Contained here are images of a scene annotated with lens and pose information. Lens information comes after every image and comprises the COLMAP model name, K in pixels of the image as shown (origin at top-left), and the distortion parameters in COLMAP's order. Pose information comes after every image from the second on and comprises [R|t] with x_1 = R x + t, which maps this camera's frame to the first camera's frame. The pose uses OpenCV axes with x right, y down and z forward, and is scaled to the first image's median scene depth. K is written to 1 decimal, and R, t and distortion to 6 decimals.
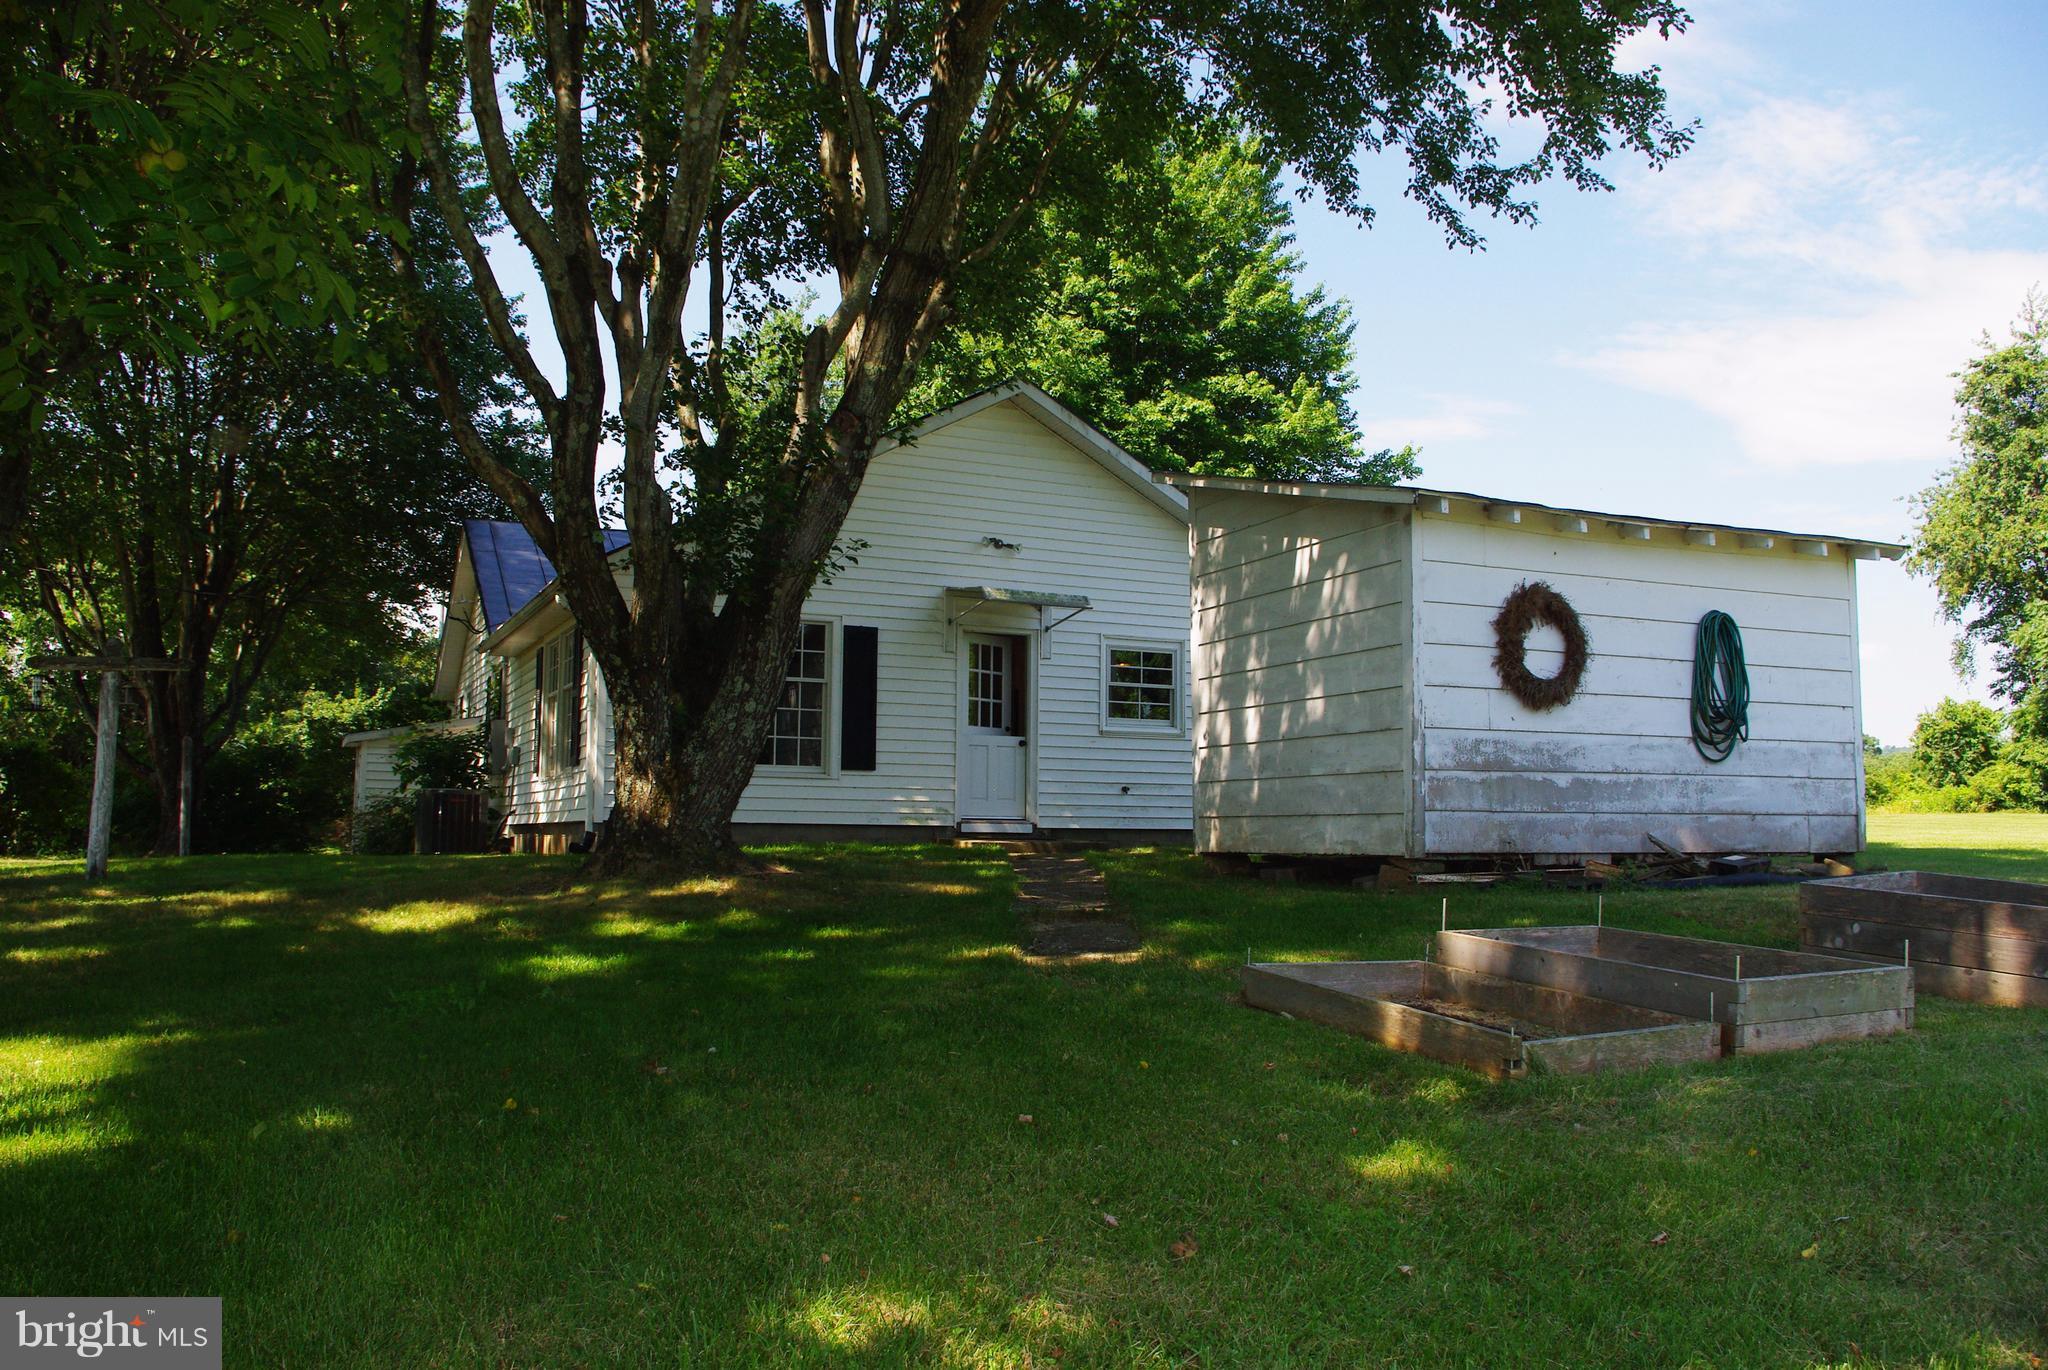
lens RADIAL K [[1597.9, 0, 1013.5], [0, 1597.9, 690.4], [0, 0, 1]] dist [-0.088757, 0.036417]
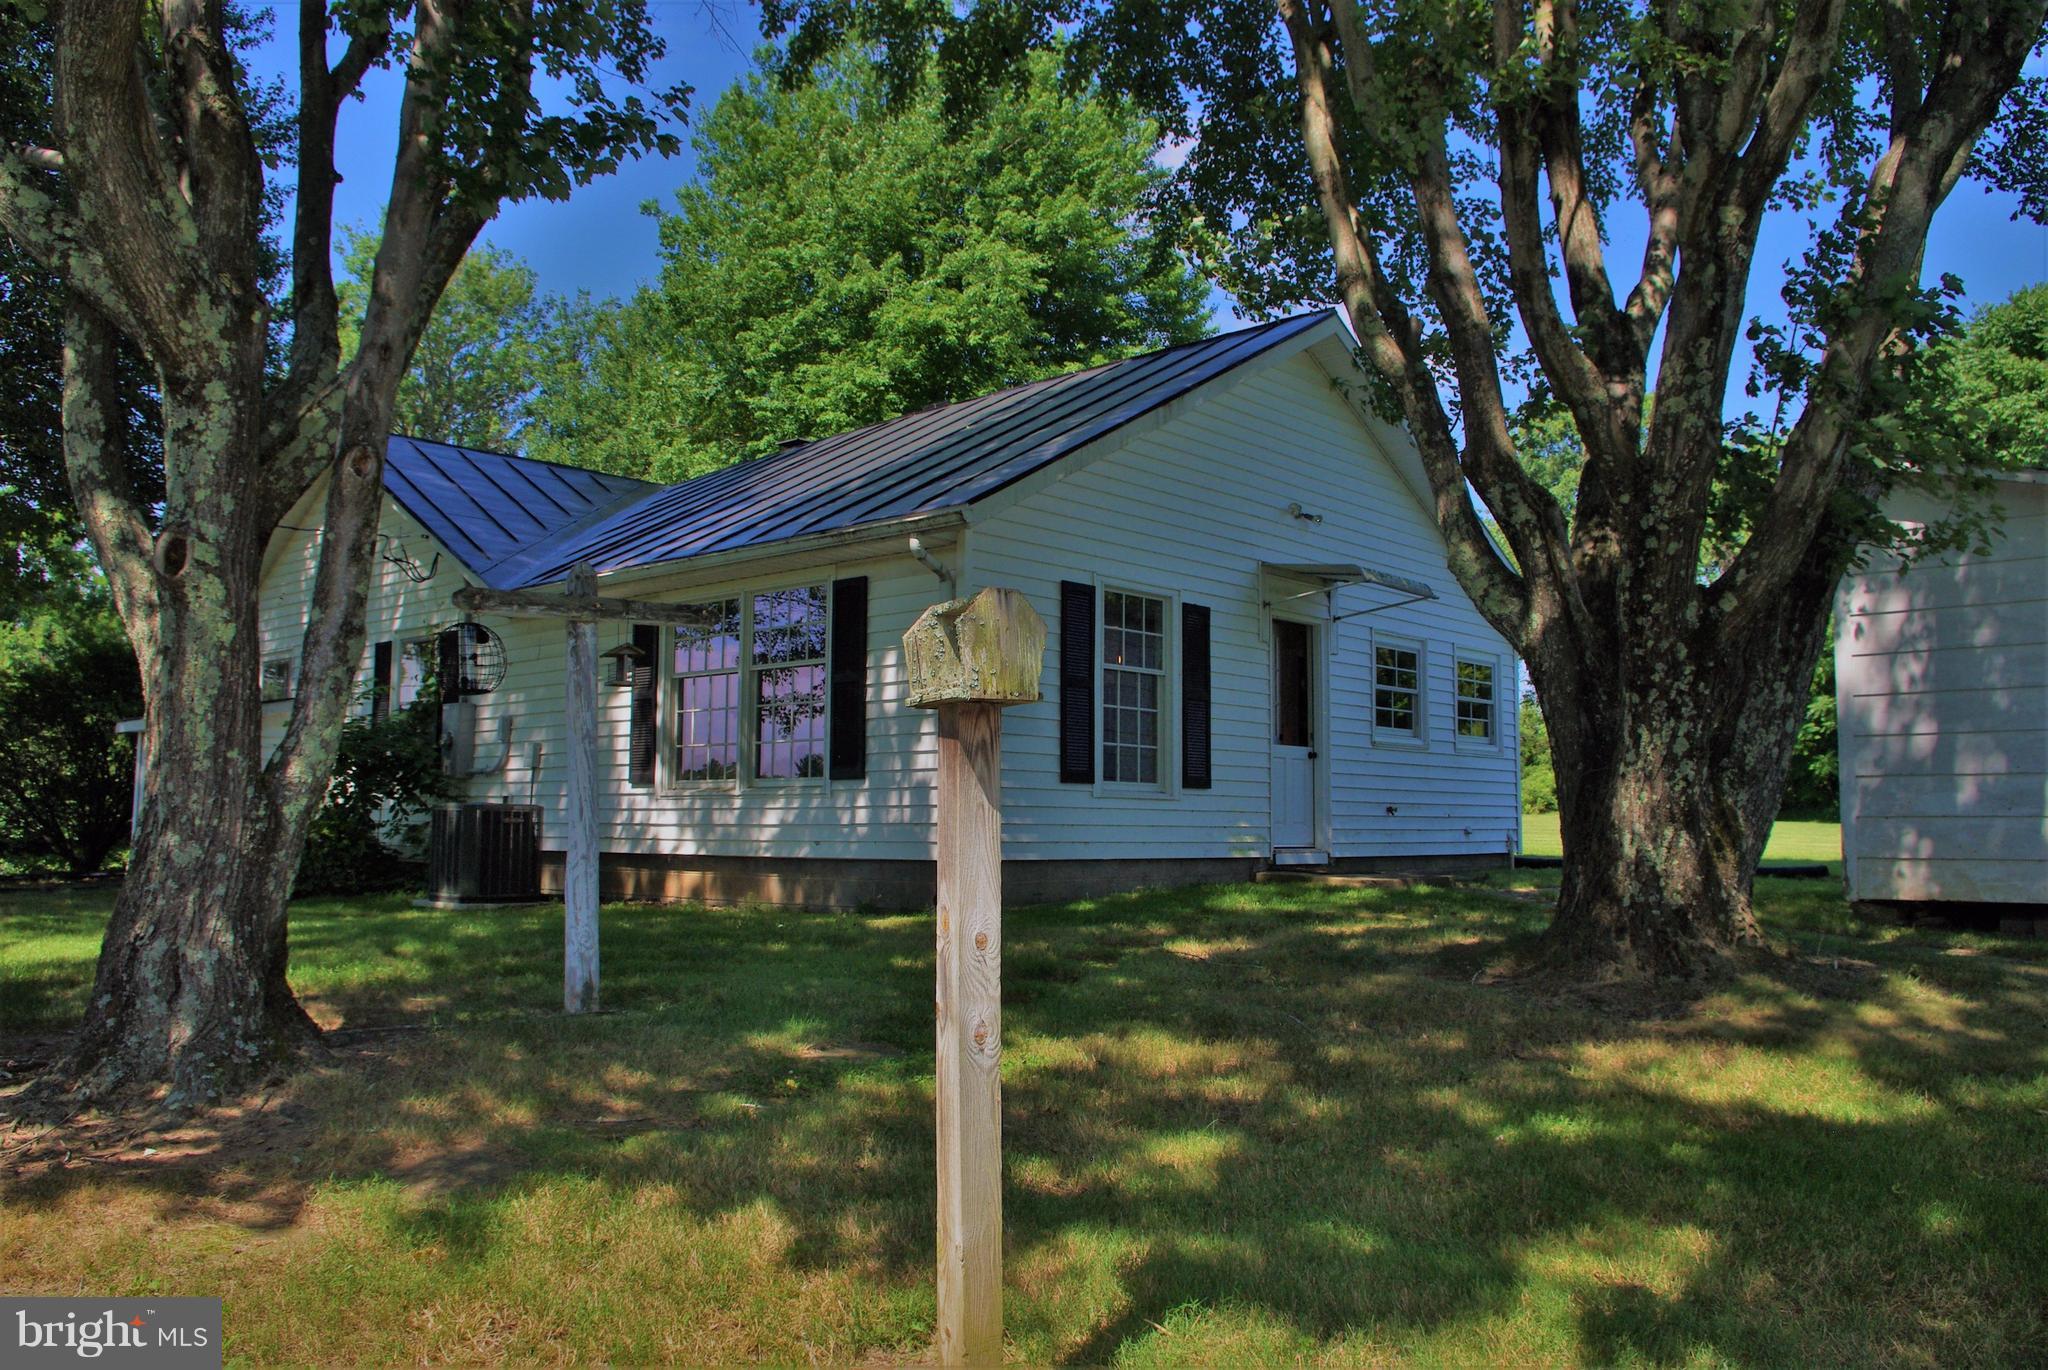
lens RADIAL K [[1597.9, 0, 1013.5], [0, 1597.9, 690.4], [0, 0, 1]] dist [-0.088757, 0.036417]
pose [[0.930830, 0.031282, 0.364111, -0.442489], [-0.034476, 0.999403, 0.002276, 0.002945], [-0.363823, -0.014672, 0.931353, 0.288295]]
